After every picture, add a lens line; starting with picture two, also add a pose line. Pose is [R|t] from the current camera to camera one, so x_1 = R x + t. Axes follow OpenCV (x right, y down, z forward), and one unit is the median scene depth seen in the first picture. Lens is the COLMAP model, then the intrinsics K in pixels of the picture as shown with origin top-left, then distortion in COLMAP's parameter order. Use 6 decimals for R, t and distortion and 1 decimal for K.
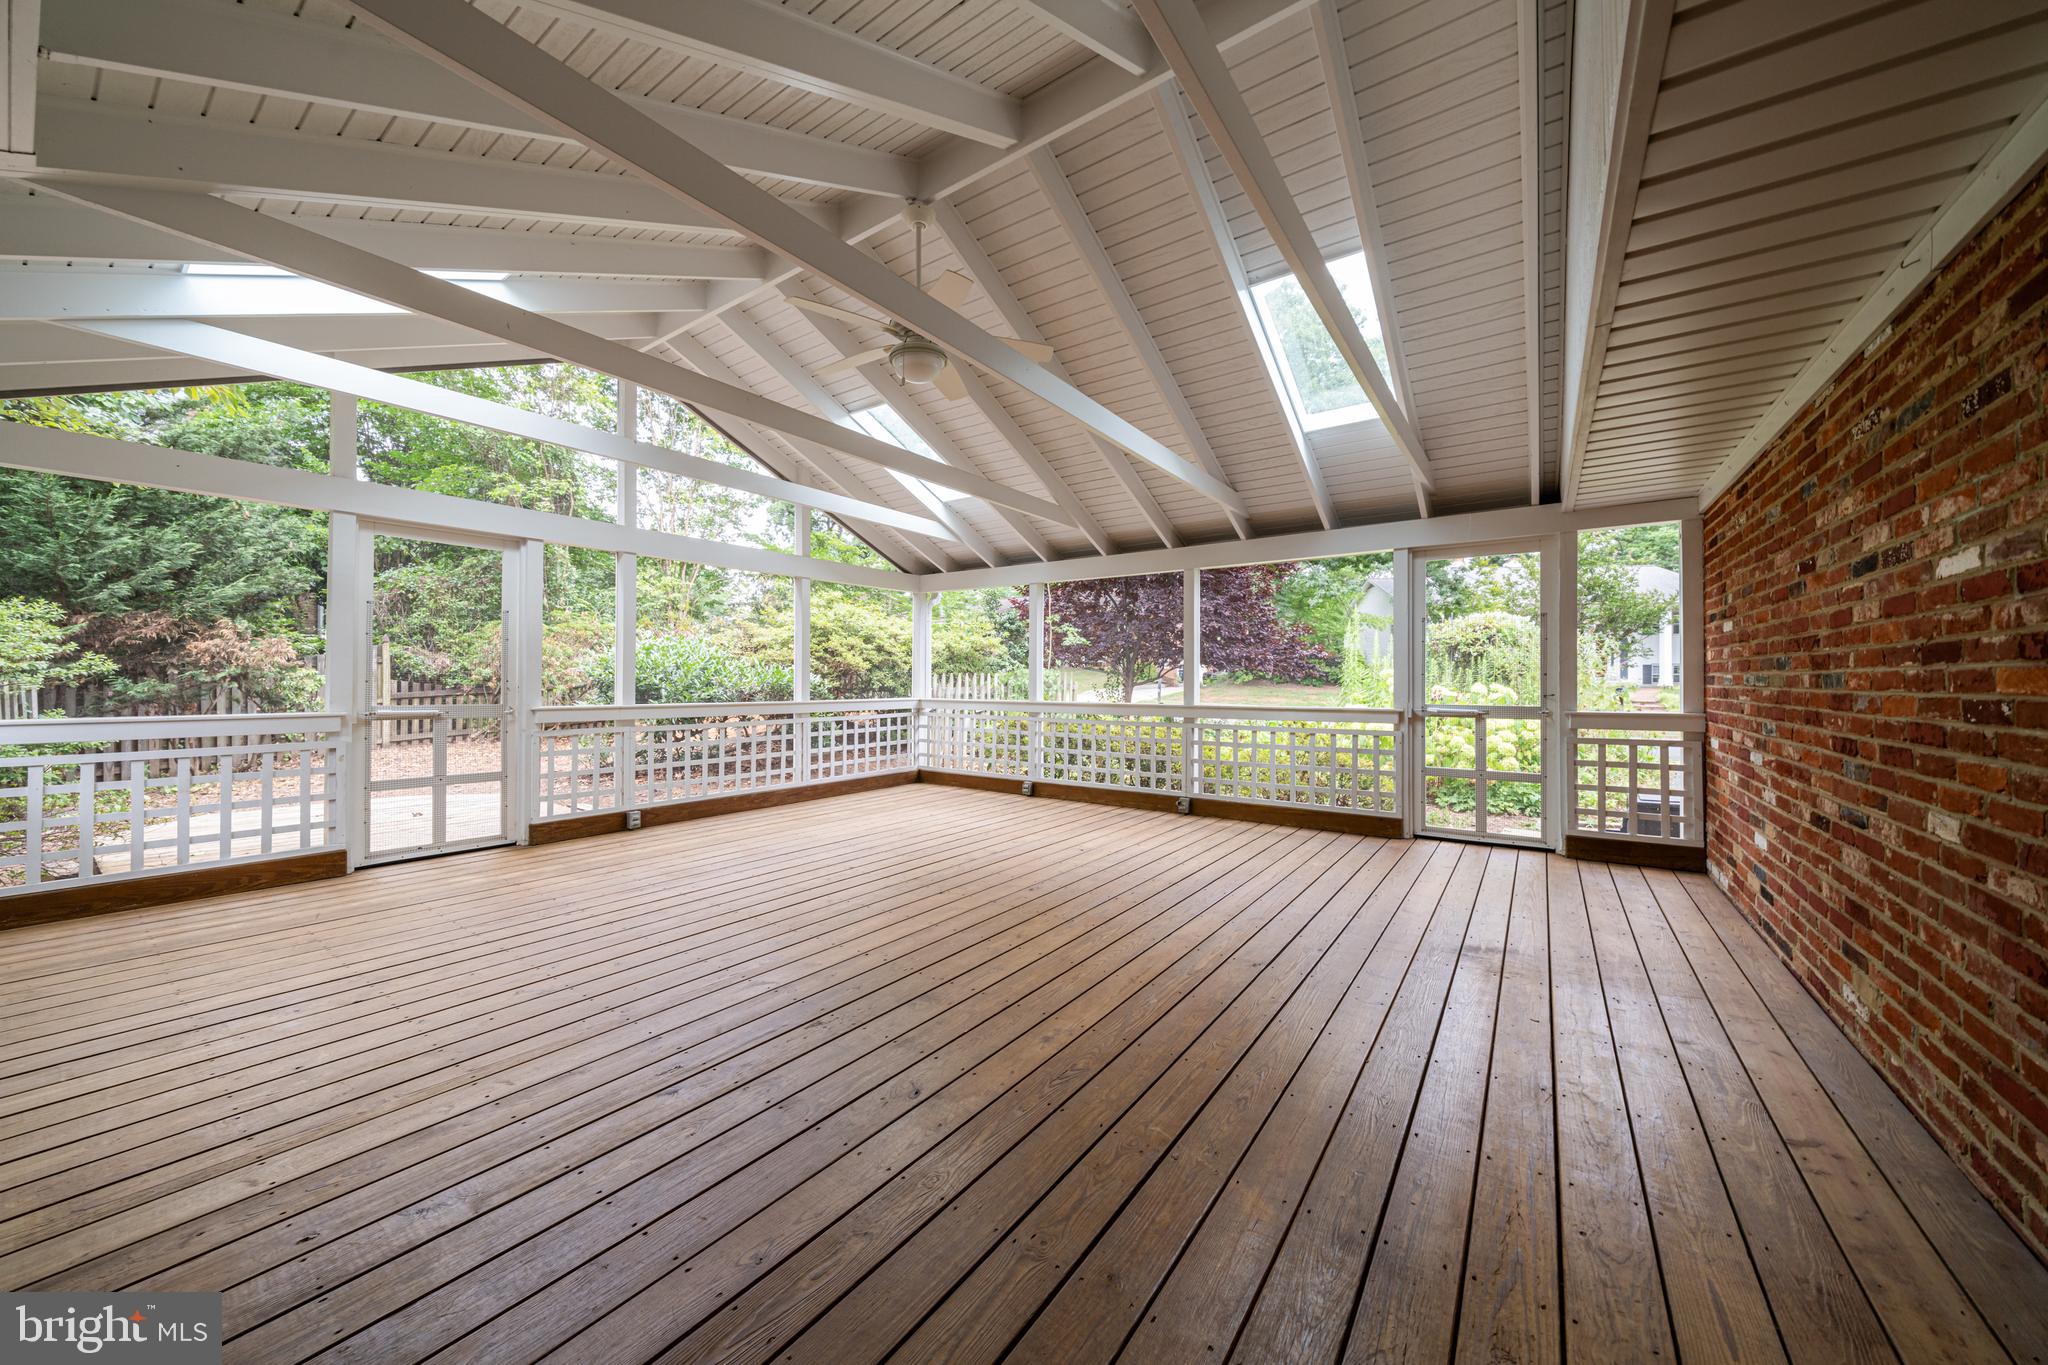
lens RADIAL K [[718.0, 0, 1014.4], [0, 718.0, 672.1], [0, 0, 1]] dist [-0.012344, 0.000444]
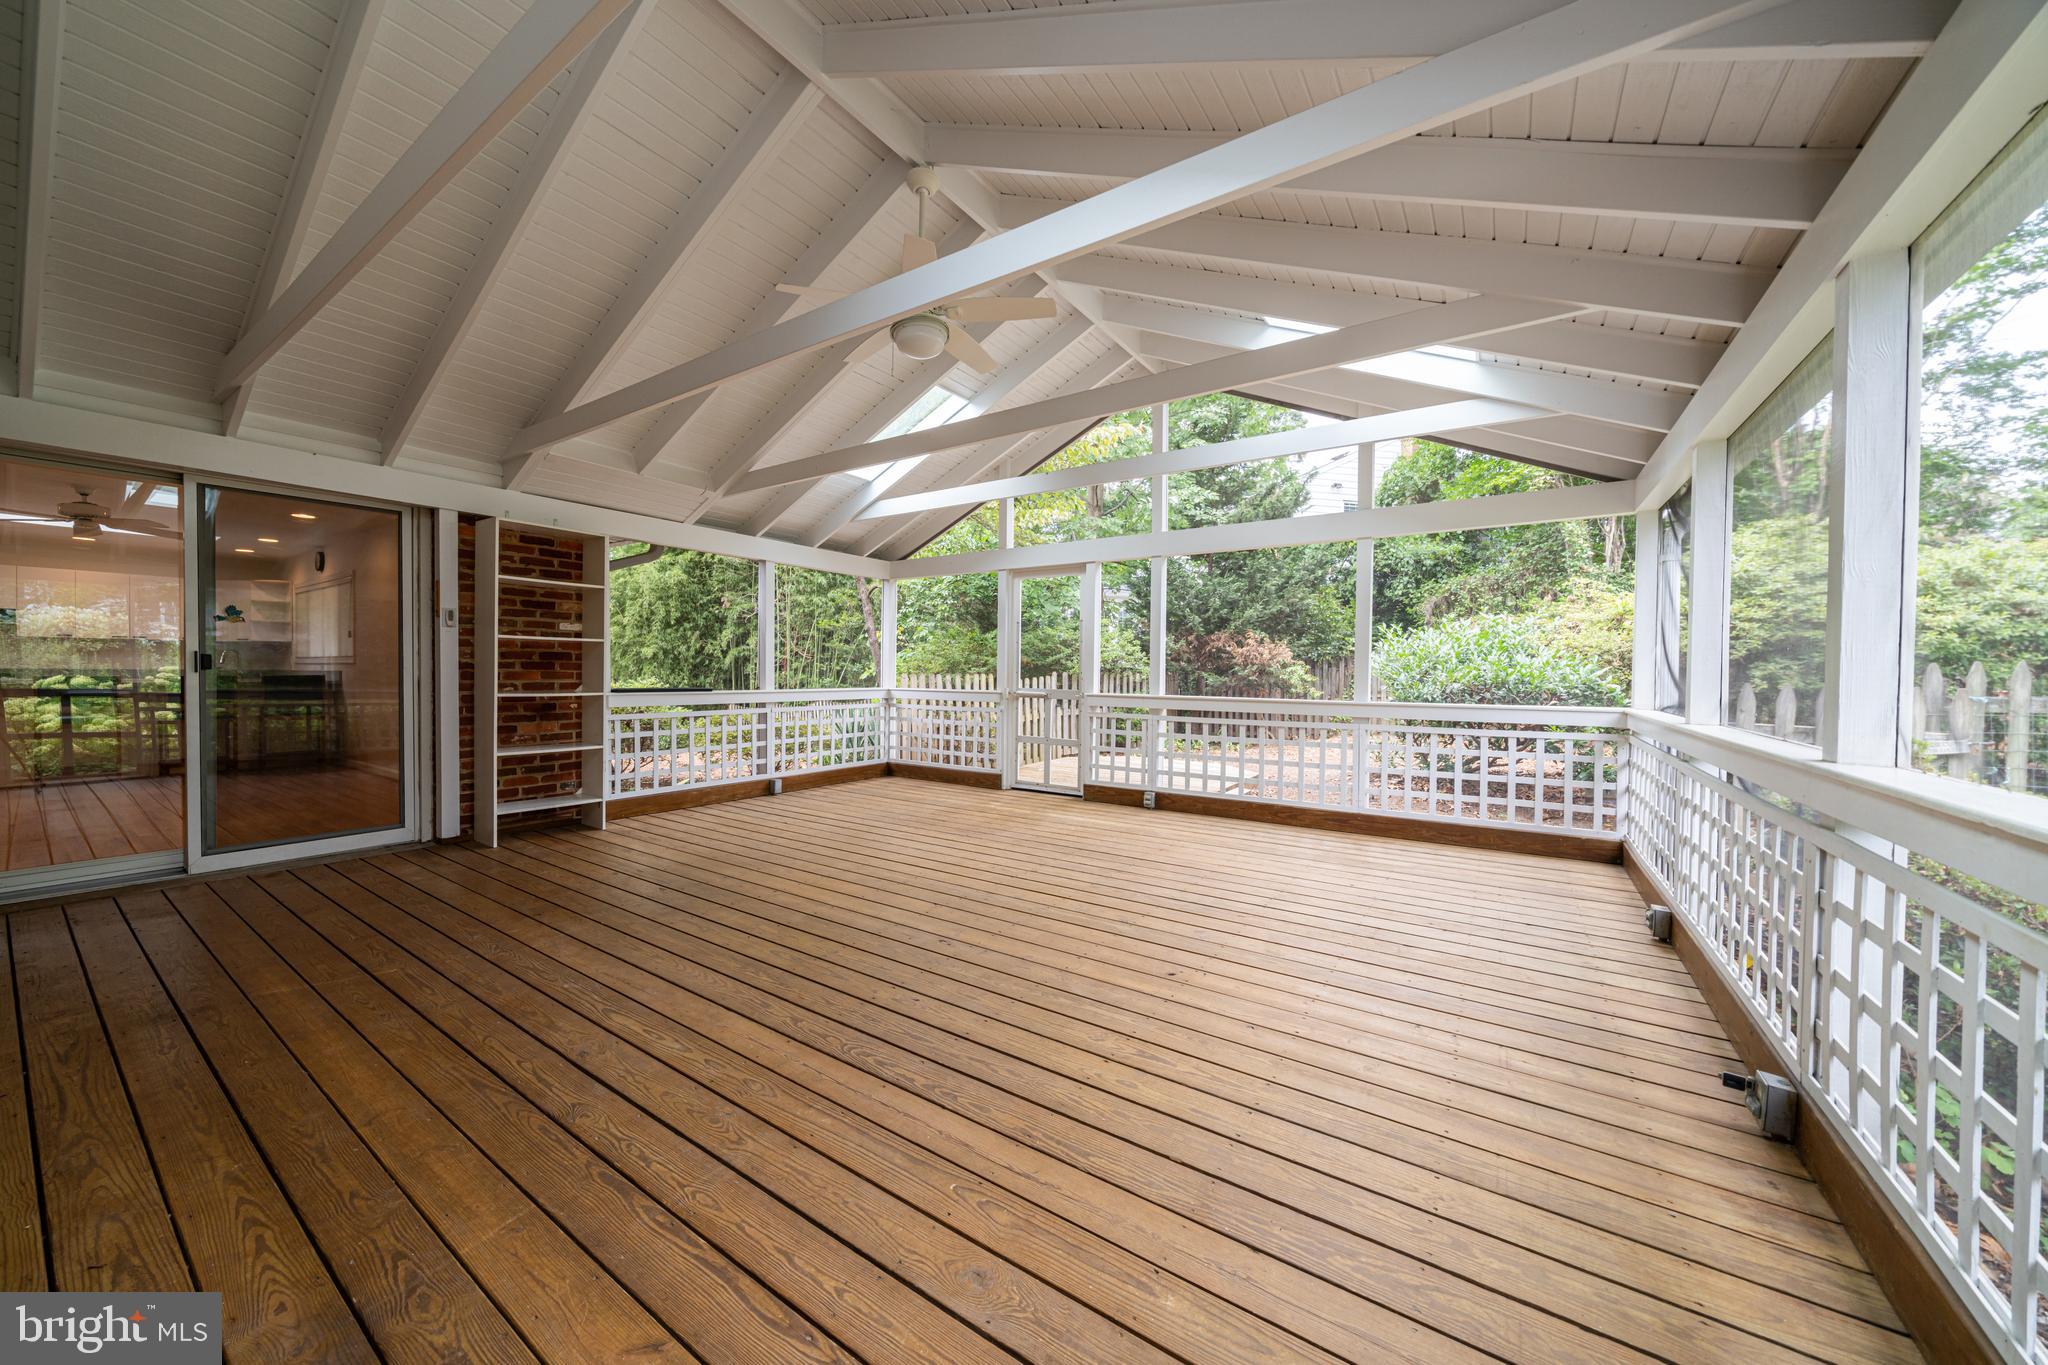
lens RADIAL K [[718.0, 0, 1011.8], [0, 718.0, 690.9], [0, 0, 1]] dist [-0.012344, 0.000444]
pose [[0.029906, 0.024974, -0.999241, 0.757364], [0.006550, 0.999661, 0.025180, 0.011623], [0.999531, -0.007298, 0.029732, 0.998728]]
